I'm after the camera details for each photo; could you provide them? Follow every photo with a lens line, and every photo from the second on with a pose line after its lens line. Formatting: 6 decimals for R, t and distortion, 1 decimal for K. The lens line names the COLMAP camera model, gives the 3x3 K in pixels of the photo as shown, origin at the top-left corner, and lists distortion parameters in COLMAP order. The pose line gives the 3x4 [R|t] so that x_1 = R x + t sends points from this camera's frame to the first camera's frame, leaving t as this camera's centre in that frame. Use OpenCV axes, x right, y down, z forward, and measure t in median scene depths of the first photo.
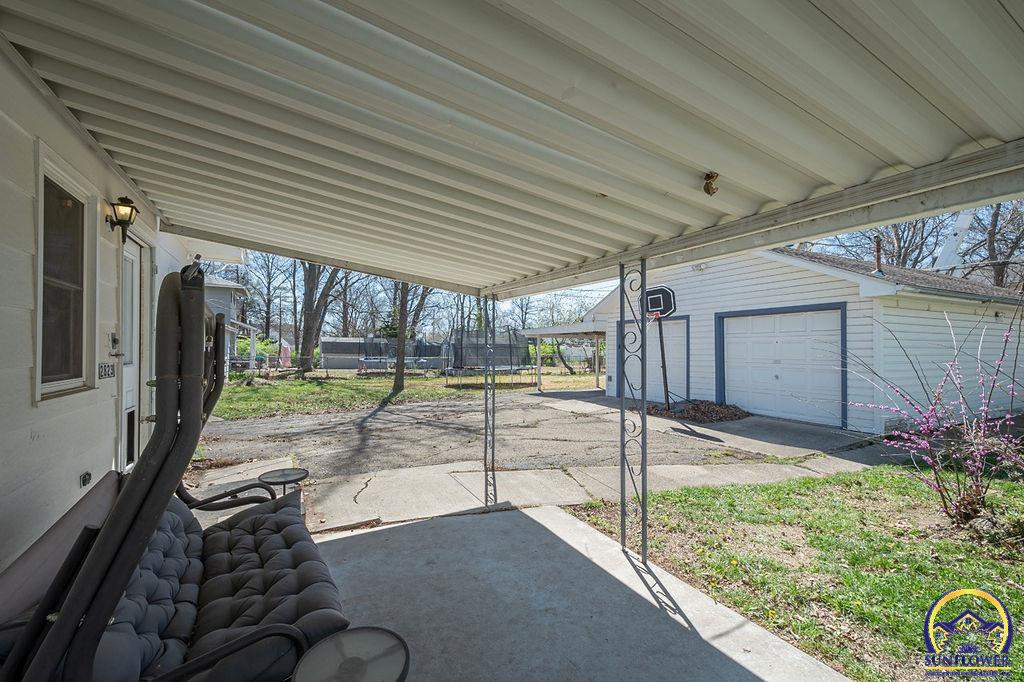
lens RADIAL K [[449.2, 0, 512.0], [0, 449.2, 341.0], [0, 0, 1]] dist [0.023636, -0.000372]
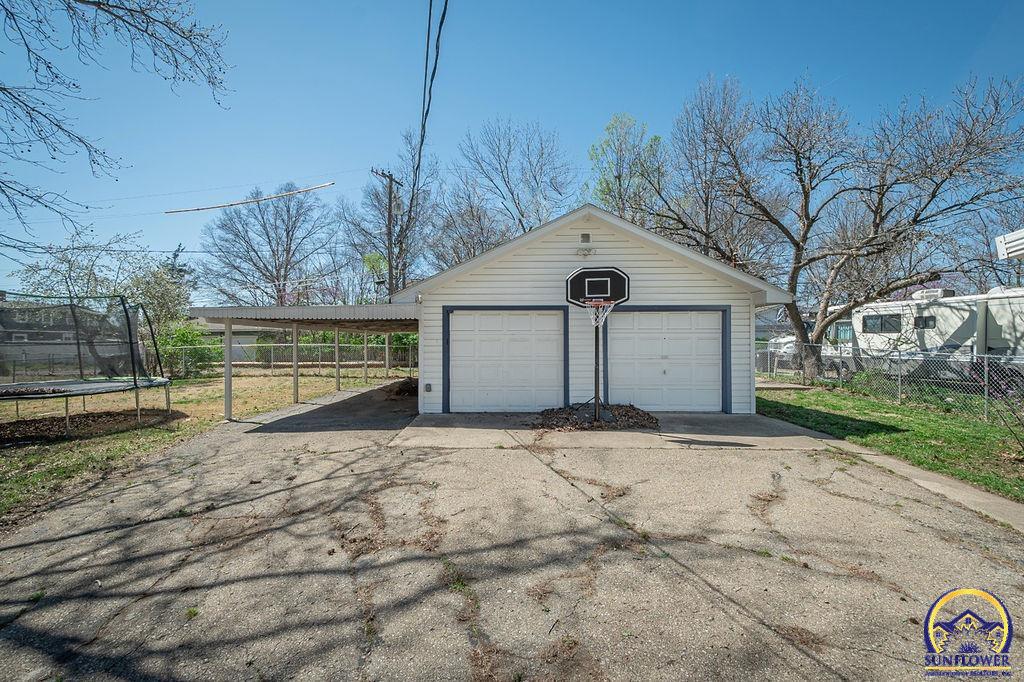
lens RADIAL K [[449.2, 0, 512.0], [0, 449.2, 341.0], [0, 0, 1]] dist [0.023636, -0.000372]
pose [[0.446212, 0.006781, 0.894901, -0.470207], [-0.011042, 0.999937, -0.002072, 0.012499], [-0.894859, -0.008957, 0.446259, 0.815222]]
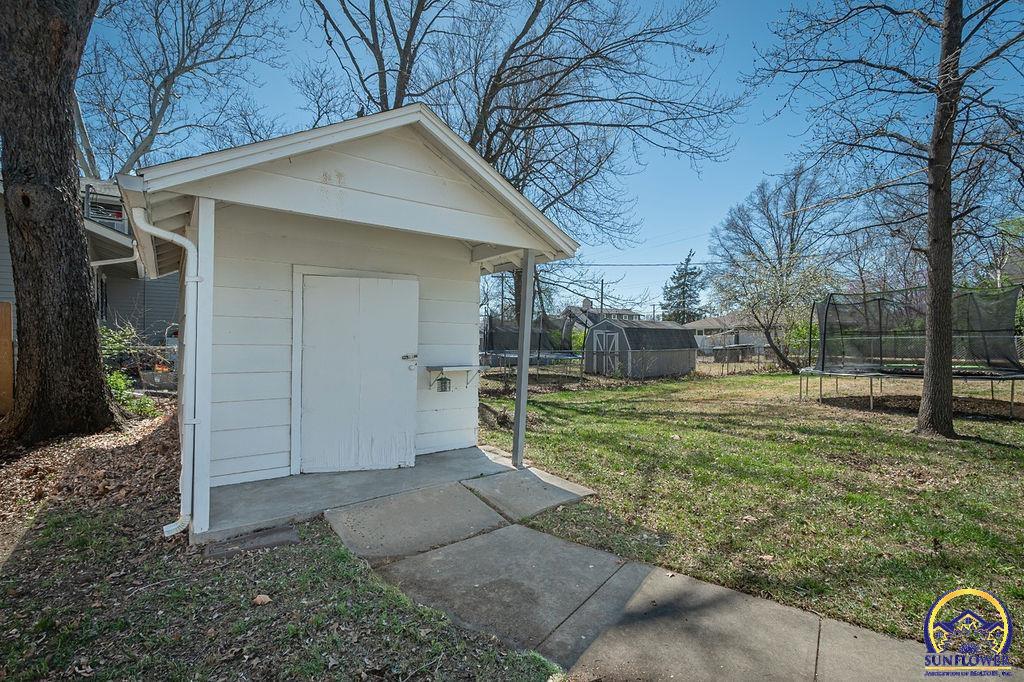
lens RADIAL K [[449.2, 0, 512.0], [0, 449.2, 341.0], [0, 0, 1]] dist [0.023636, -0.000372]
pose [[0.970333, -0.003706, 0.241744, -1.413837], [0.000428, 0.999907, 0.013610, 0.039961], [-0.241772, -0.013103, 0.970245, 1.624320]]
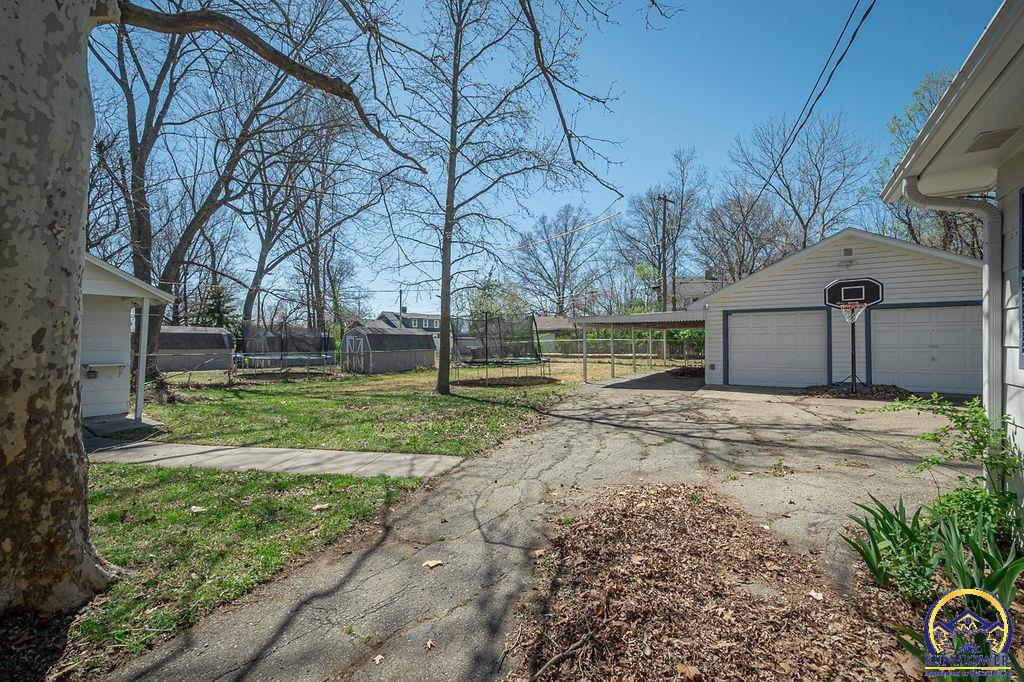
lens RADIAL K [[449.2, 0, 512.0], [0, 449.2, 341.0], [0, 0, 1]] dist [0.023636, -0.000372]
pose [[0.850717, -0.004577, 0.525603, -0.975103], [-0.000184, 0.999959, 0.009005, 0.018466], [-0.525623, -0.007757, 0.850682, 0.526397]]
